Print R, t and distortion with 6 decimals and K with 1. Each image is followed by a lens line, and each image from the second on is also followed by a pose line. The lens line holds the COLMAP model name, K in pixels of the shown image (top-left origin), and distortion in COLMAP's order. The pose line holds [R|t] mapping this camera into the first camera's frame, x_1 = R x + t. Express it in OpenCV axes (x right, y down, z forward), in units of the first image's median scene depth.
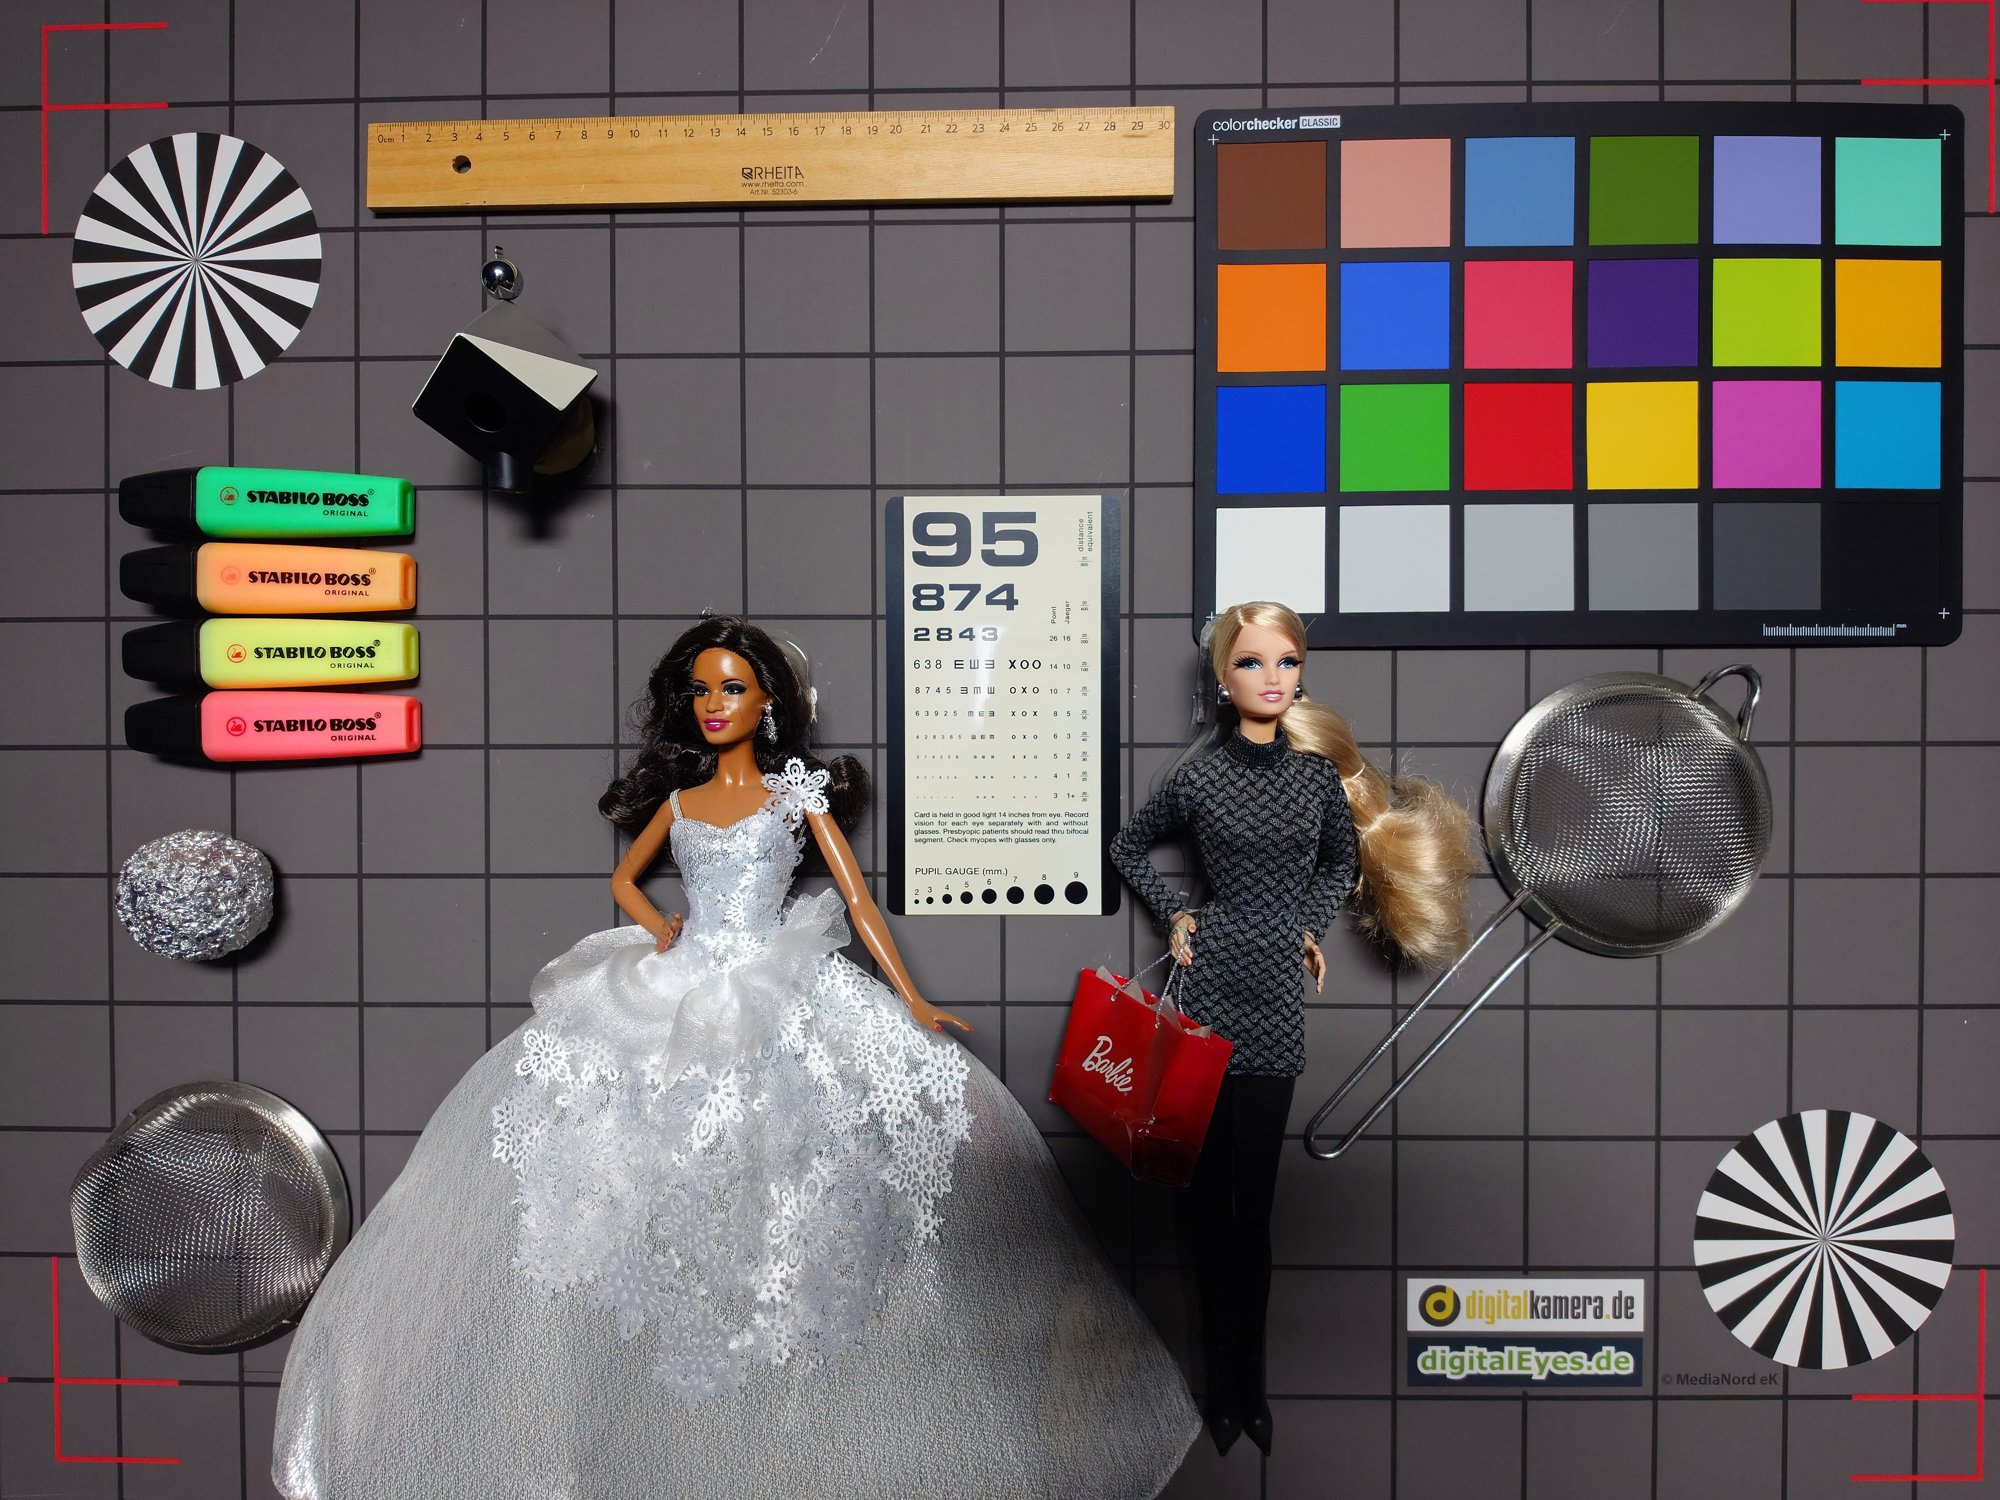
lens RADIAL K [[928.2, 0, 1004.8], [0, 928.2, 751.0], [0, 0, 1]] dist [0.005778, -0.006049]
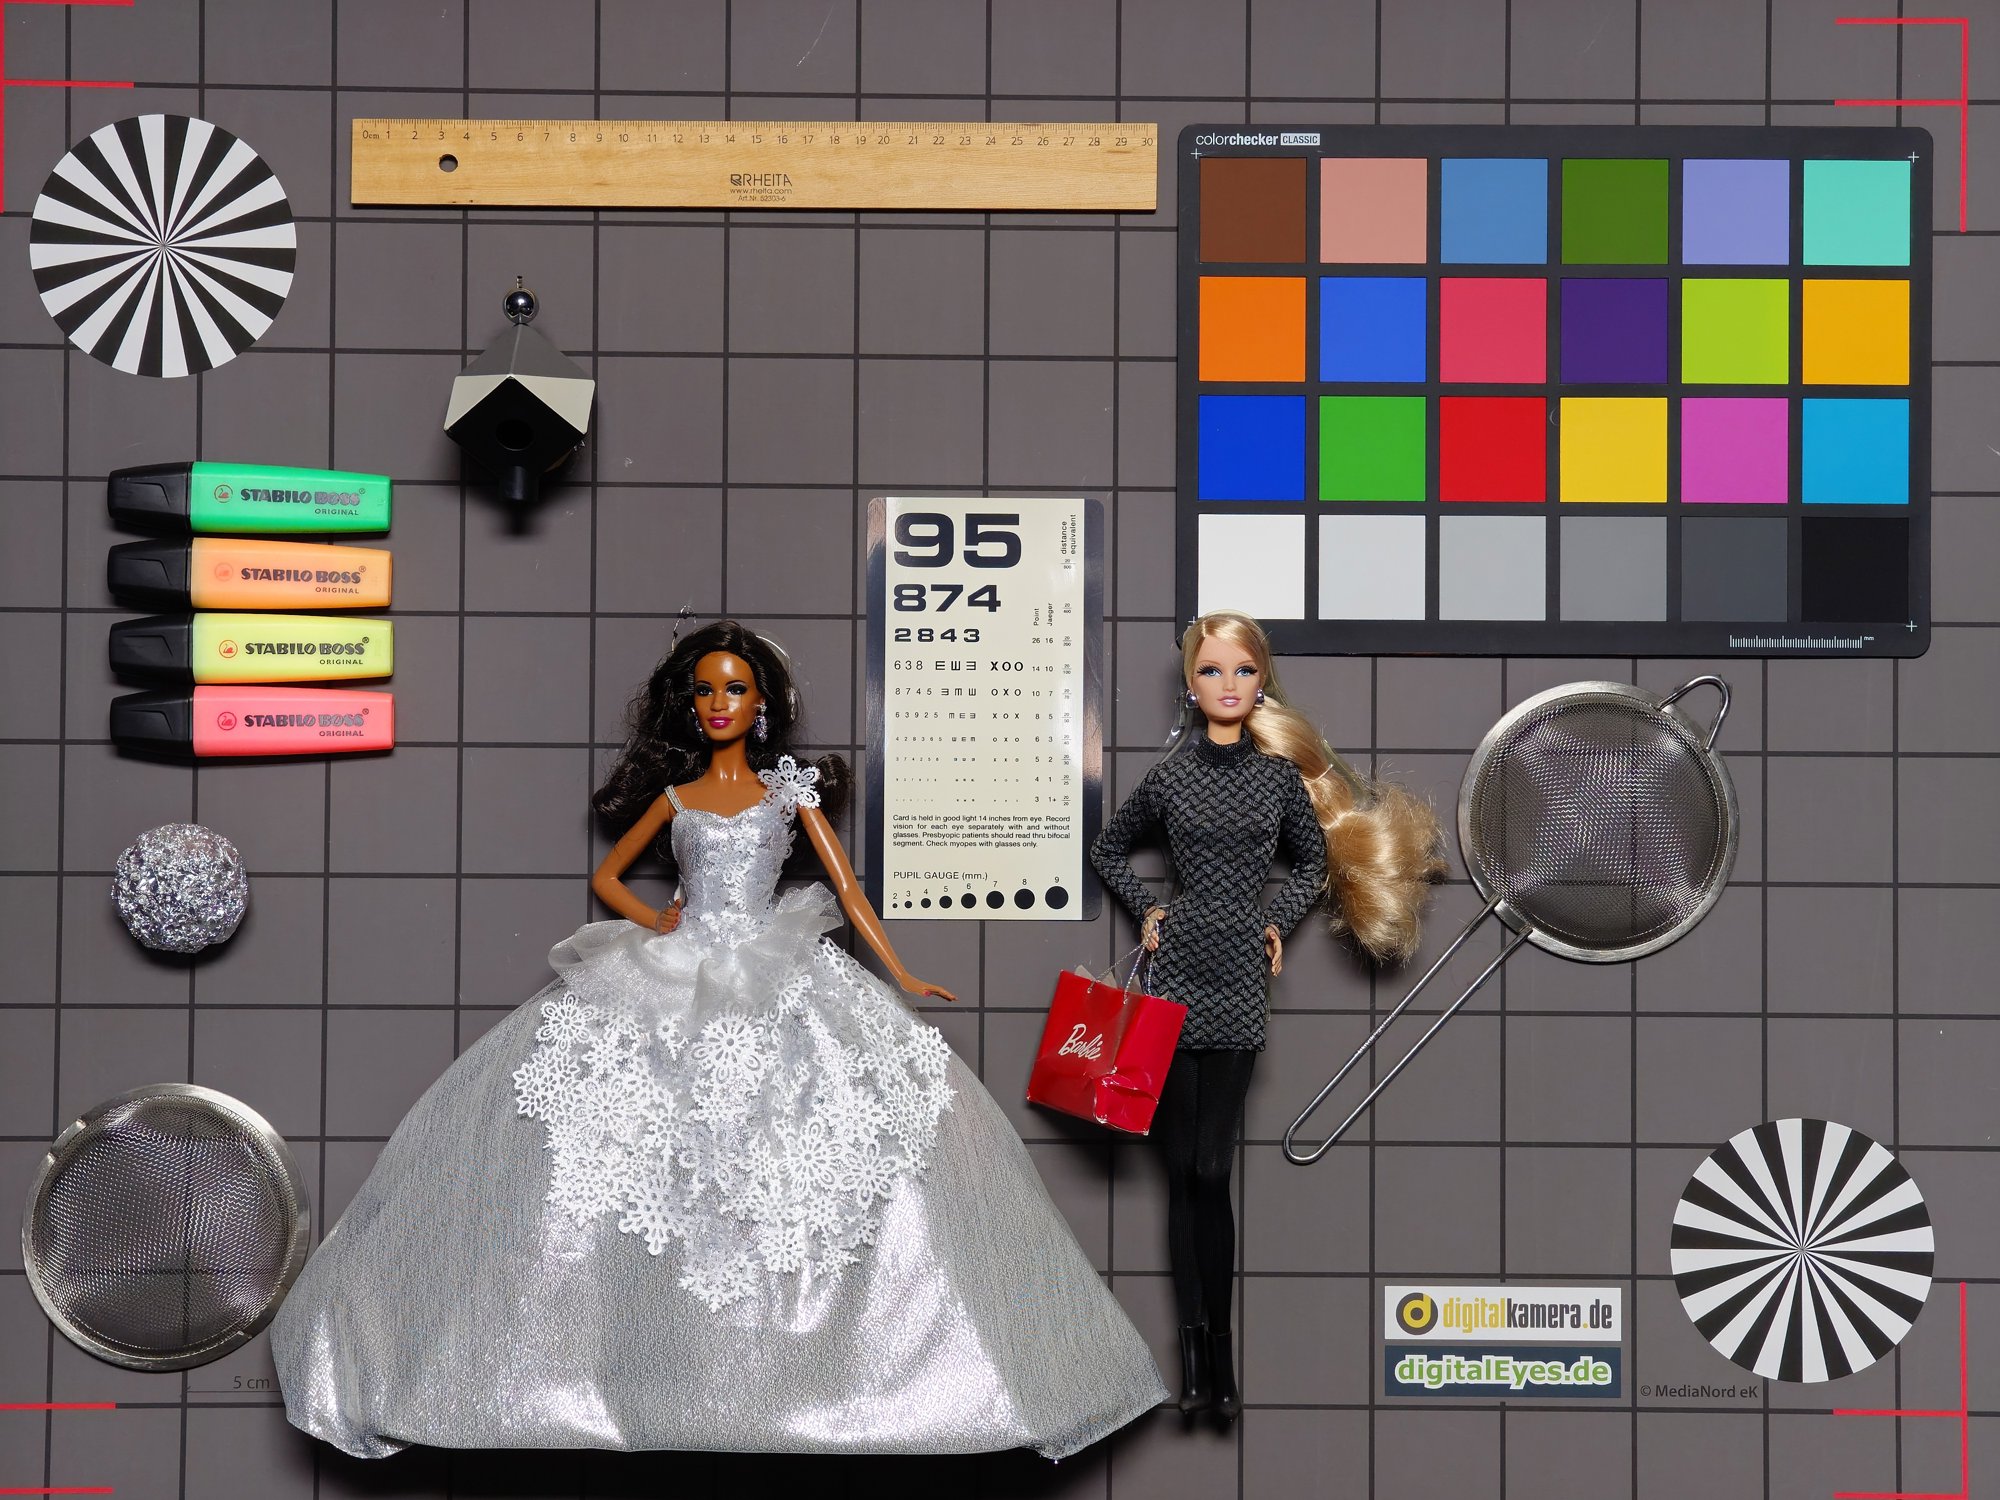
lens RADIAL K [[4082.2, 0, 1020.4], [0, 4082.2, 698.9], [0, 0, 1]] dist [0.182223, 0.000000]
pose [[0.999636, 0.009825, 0.025125, -0.074903], [-0.008416, 0.998419, -0.055570, 0.188346], [-0.025632, 0.055339, 0.998139, -3.444063]]
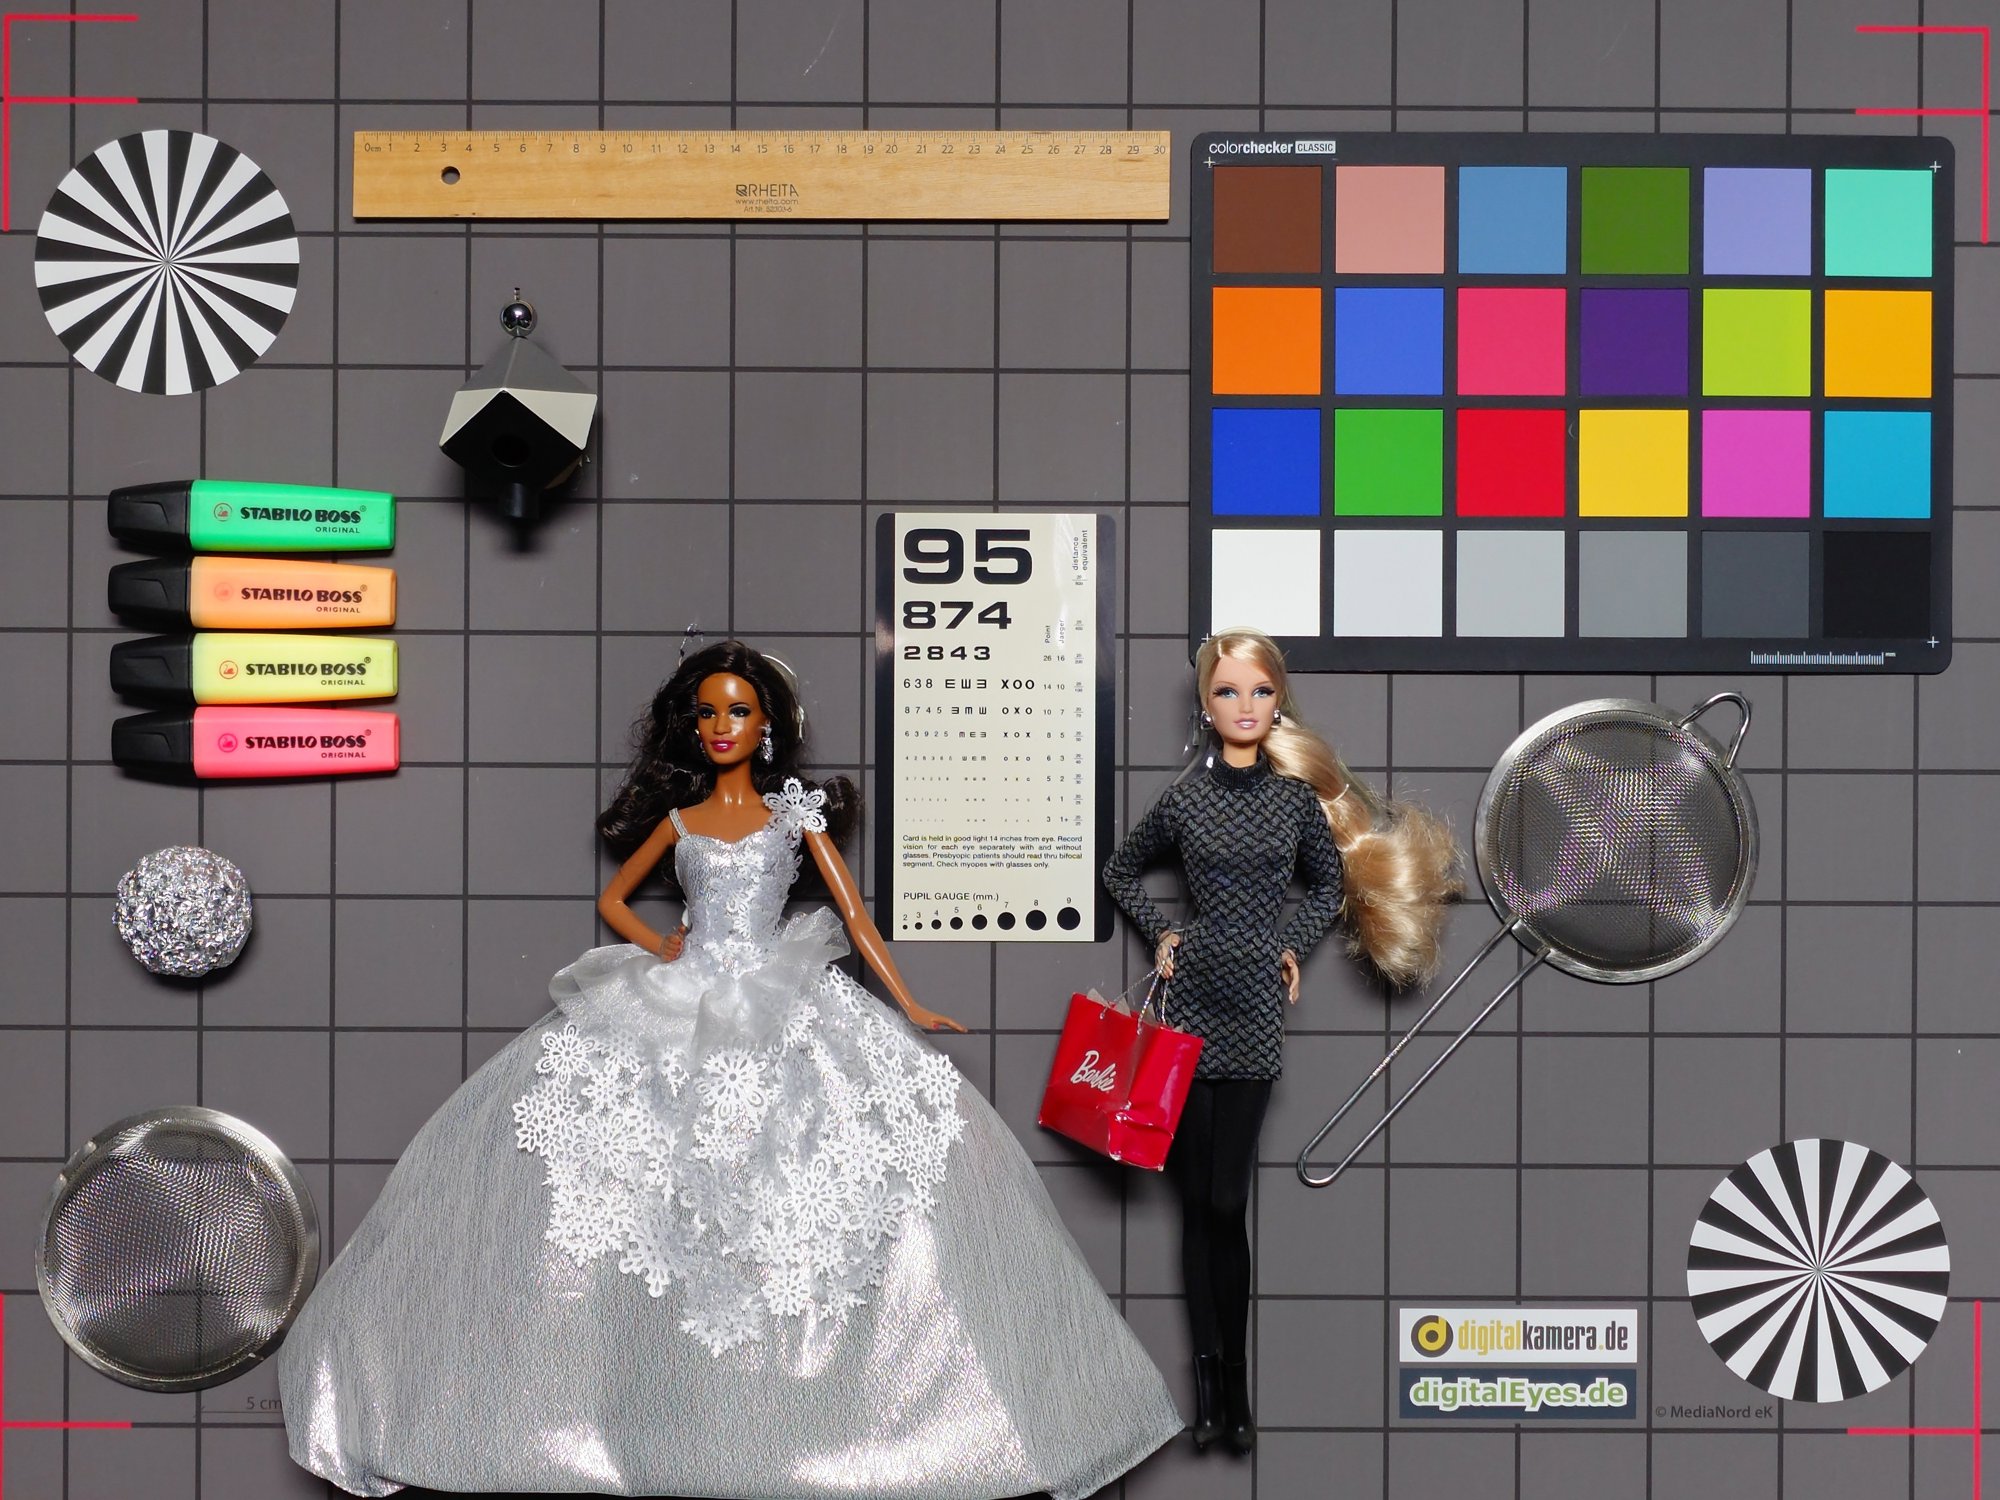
lens RADIAL K [[2728.3, 0, 1017.6], [0, 2728.3, 733.6], [0, 0, 1]] dist [0.021638, 0.000000]
pose [[0.999842, 0.007072, 0.016297, -0.025616], [-0.006778, 0.999815, -0.018009, 0.010609], [-0.016421, 0.017896, 0.999705, -1.926934]]
